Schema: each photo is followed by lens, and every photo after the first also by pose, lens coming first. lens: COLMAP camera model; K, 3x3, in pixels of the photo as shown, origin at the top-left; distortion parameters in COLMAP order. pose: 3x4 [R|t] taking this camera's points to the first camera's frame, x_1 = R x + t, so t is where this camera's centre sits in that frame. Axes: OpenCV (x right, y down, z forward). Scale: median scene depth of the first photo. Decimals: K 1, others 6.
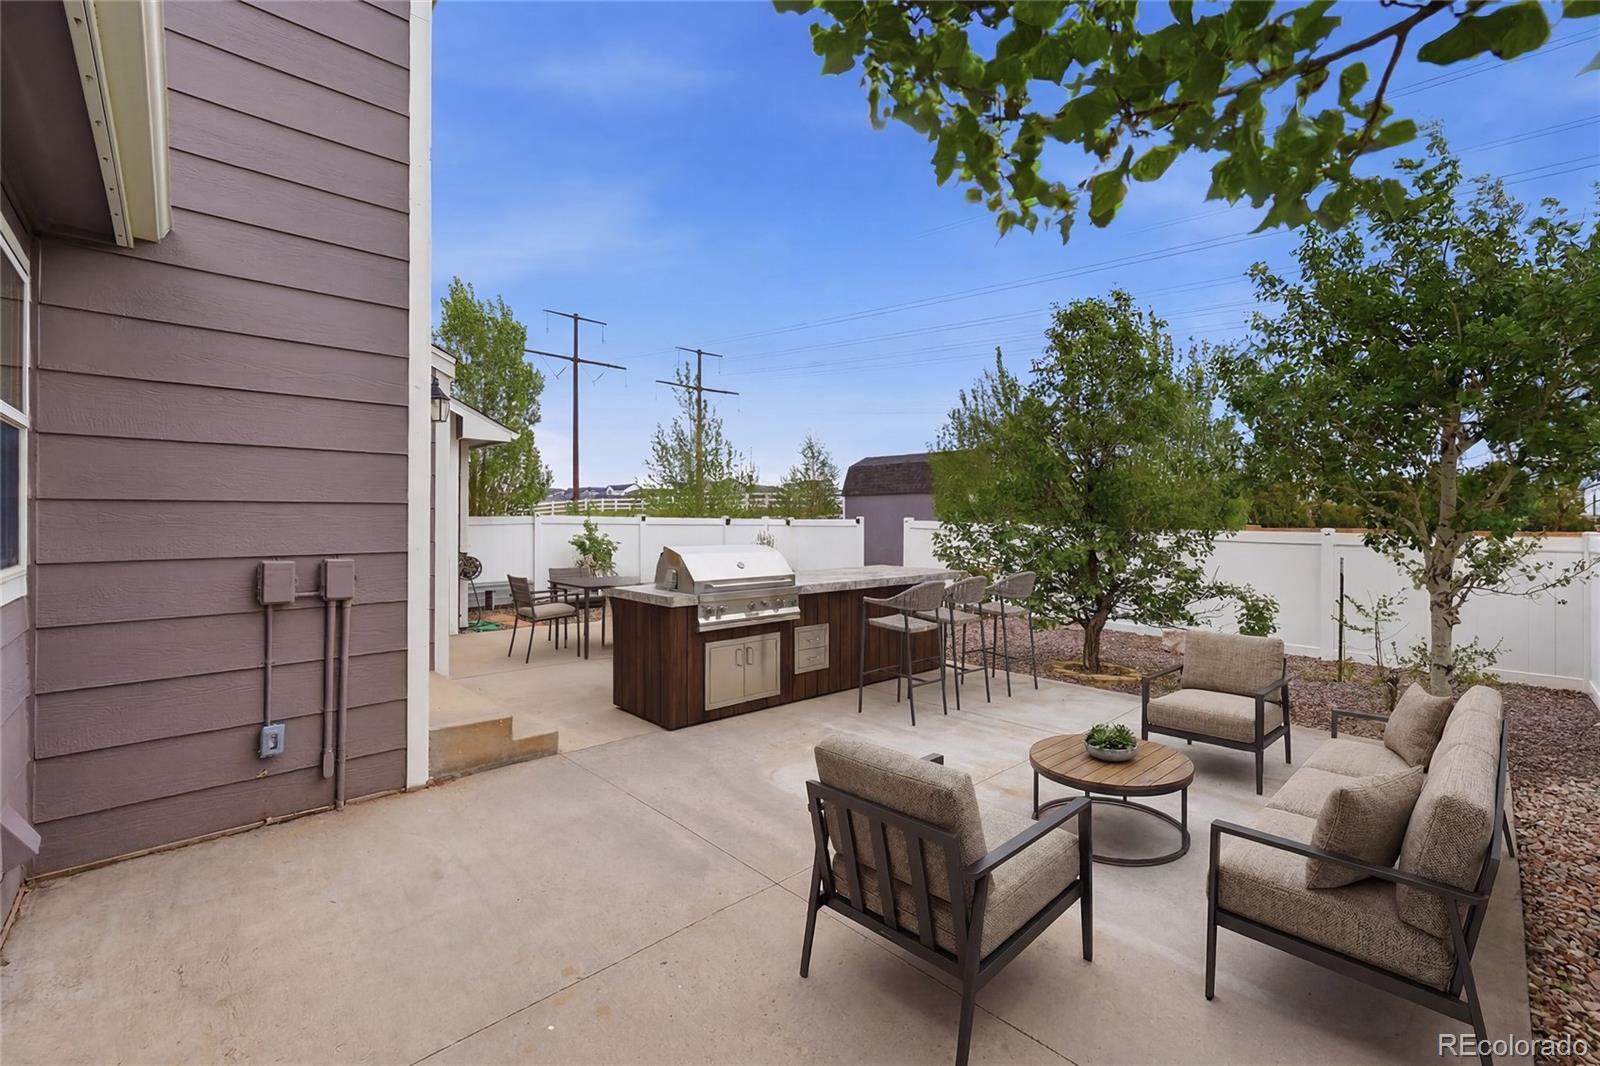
lens RADIAL K [[643.1, 0, 797.7], [0, 643.1, 526.6], [0, 0, 1]] dist [-0.001050, -0.000990]
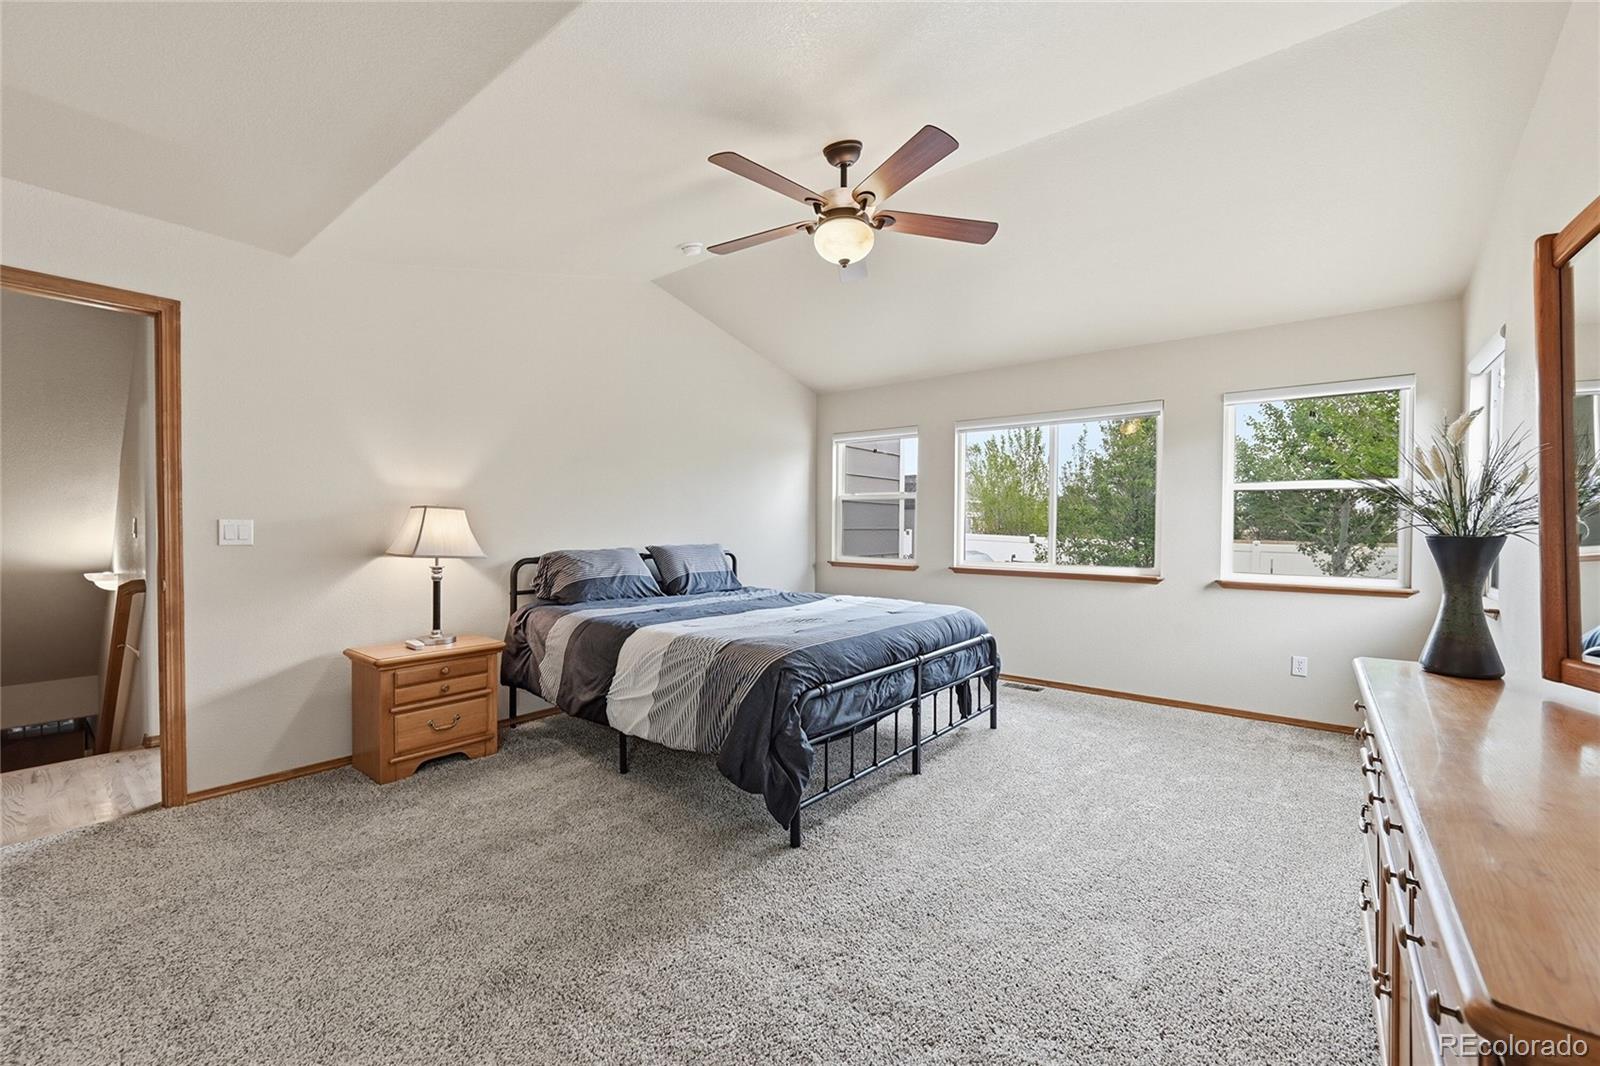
lens RADIAL K [[643.1, 0, 798.1], [0, 643.1, 534.7], [0, 0, 1]] dist [-0.001050, -0.000990]
pose [[0.989386, 0.004105, 0.145254, -0.749540], [-0.004103, 0.999992, -0.000313, -0.010072], [-0.145254, -0.000286, 0.989394, -0.553518]]
